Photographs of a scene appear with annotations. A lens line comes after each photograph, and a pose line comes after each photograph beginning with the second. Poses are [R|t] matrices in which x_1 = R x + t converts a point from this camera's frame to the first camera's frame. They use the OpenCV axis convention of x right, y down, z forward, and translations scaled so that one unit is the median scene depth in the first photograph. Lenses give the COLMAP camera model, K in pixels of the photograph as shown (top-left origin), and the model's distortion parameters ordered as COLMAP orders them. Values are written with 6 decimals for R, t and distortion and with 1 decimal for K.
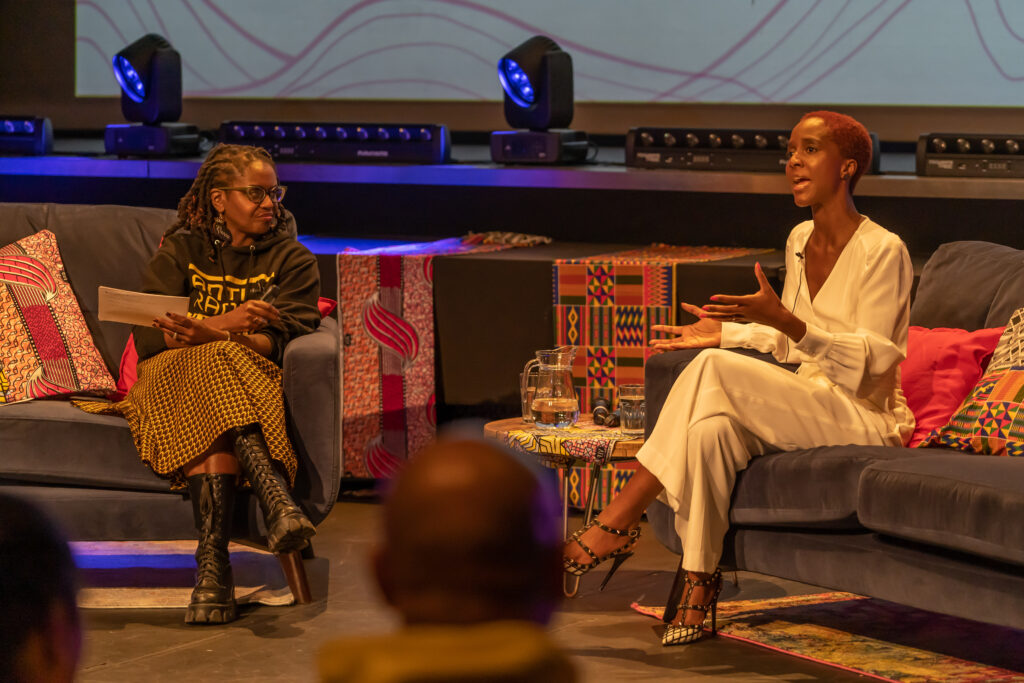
lens RADIAL K [[4125.5, 0, 556.0], [0, 4125.5, 342.0], [0, 0, 1]] dist [0.043769, 1.528794]
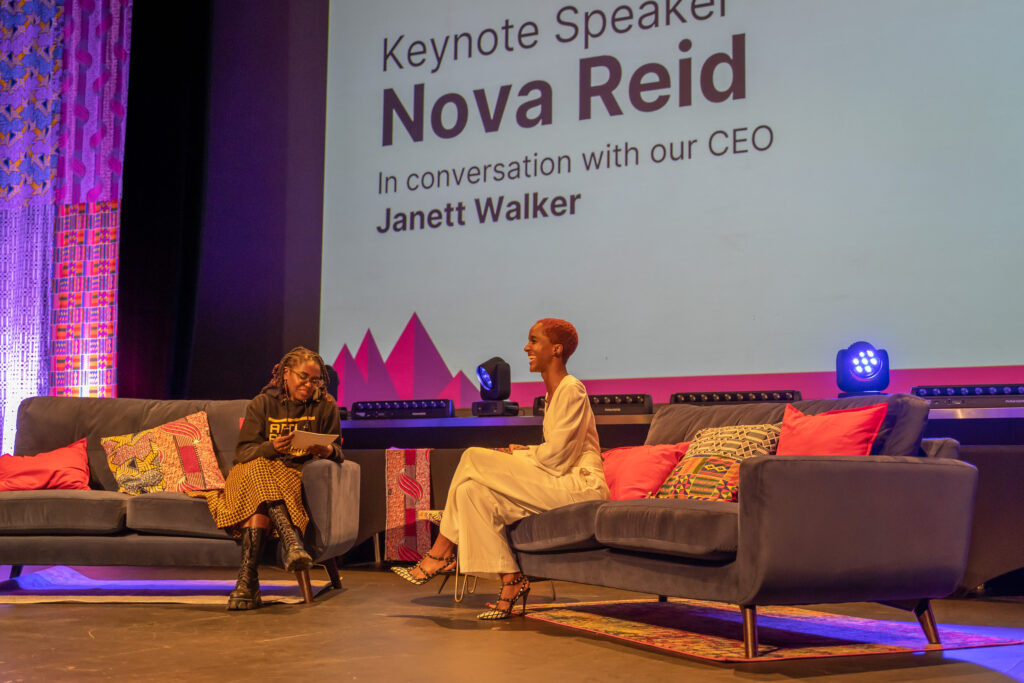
lens RADIAL K [[1343.1, 0, 548.7], [0, 1343.1, 366.4], [0, 0, 1]] dist [-0.007263, 0.008952]
pose [[0.998763, 0.001038, -0.049716, 0.073674], [-0.009401, 0.985693, -0.168287, 0.059909], [0.048830, 0.168547, 0.984483, 0.416218]]
